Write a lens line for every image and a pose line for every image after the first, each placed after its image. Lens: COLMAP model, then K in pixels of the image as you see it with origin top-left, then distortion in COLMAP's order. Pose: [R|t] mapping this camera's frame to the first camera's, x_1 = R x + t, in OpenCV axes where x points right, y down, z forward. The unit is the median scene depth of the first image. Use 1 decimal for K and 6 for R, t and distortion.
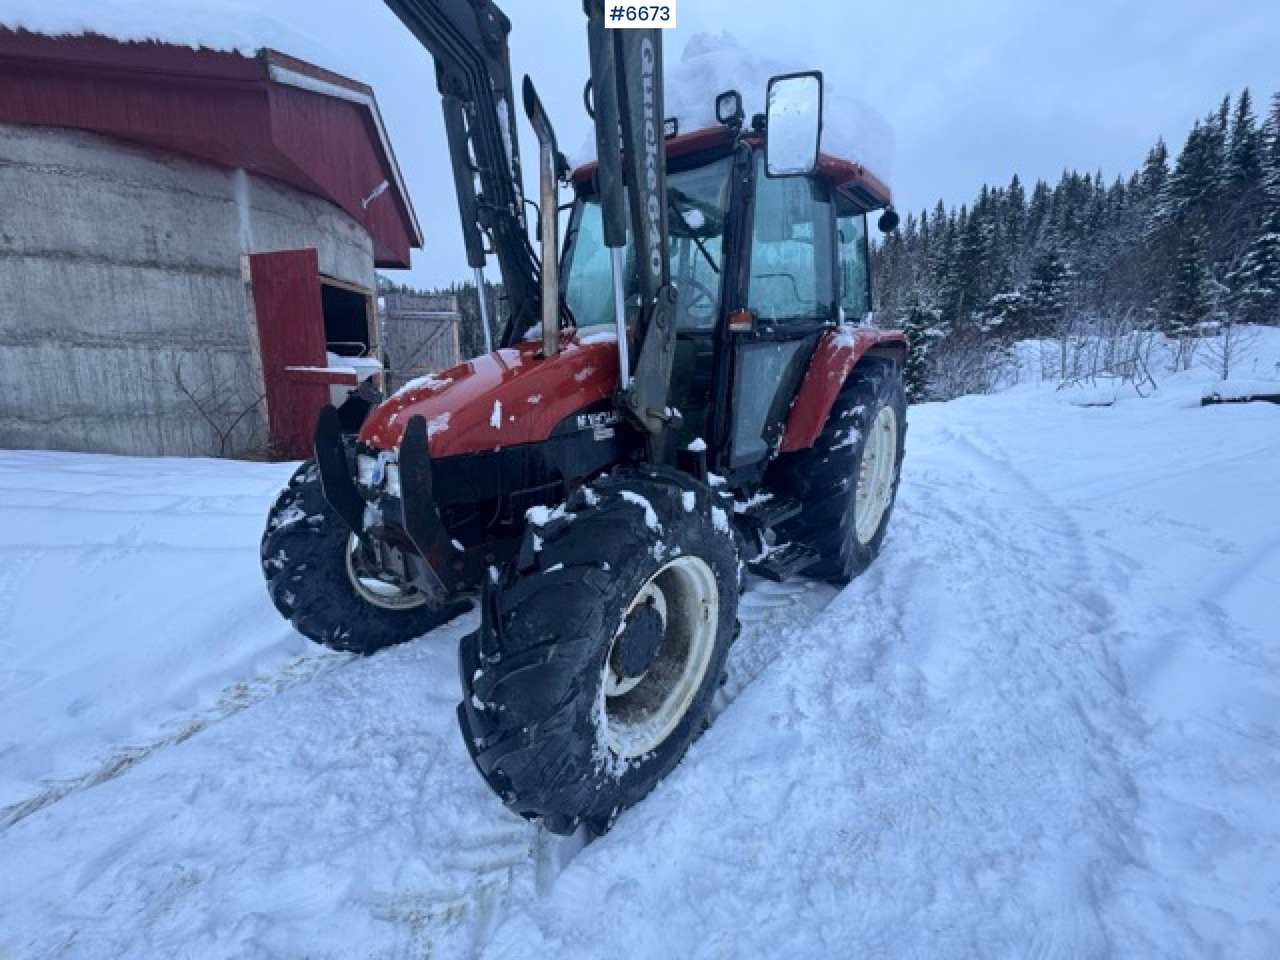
lens RADIAL K [[508.4, 0, 640.9], [0, 508.4, 482.3], [0, 0, 1]] dist [-0.002289, -0.000170]
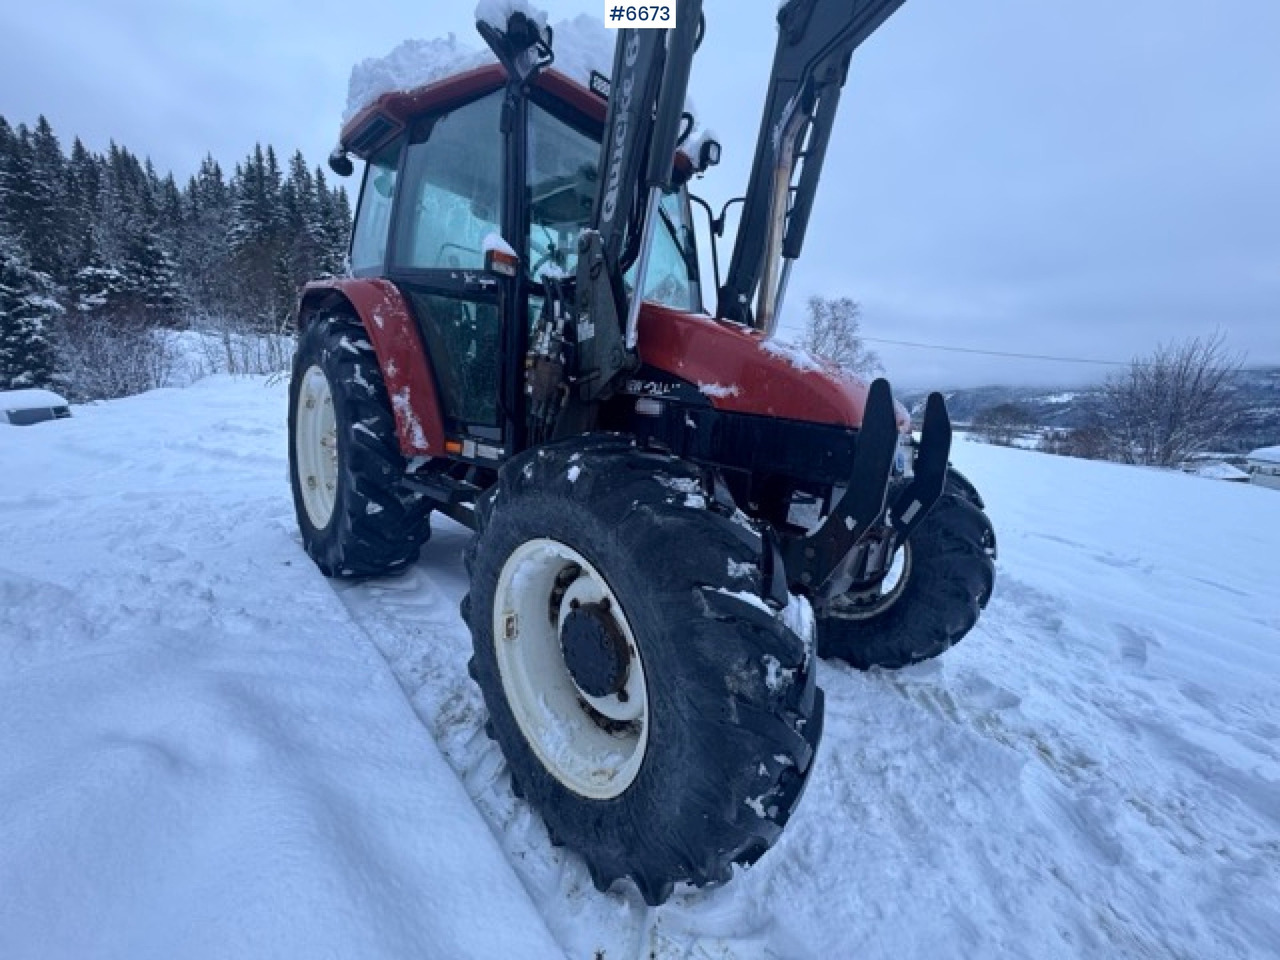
lens RADIAL K [[508.4, 0, 640.9], [0, 508.4, 481.6], [0, 0, 1]] dist [-0.002289, -0.000170]
pose [[0.122332, -0.159908, 0.979522, -0.676733], [0.153786, 0.978069, 0.140465, -0.081571], [-0.980502, 0.133453, 0.144241, 0.614208]]
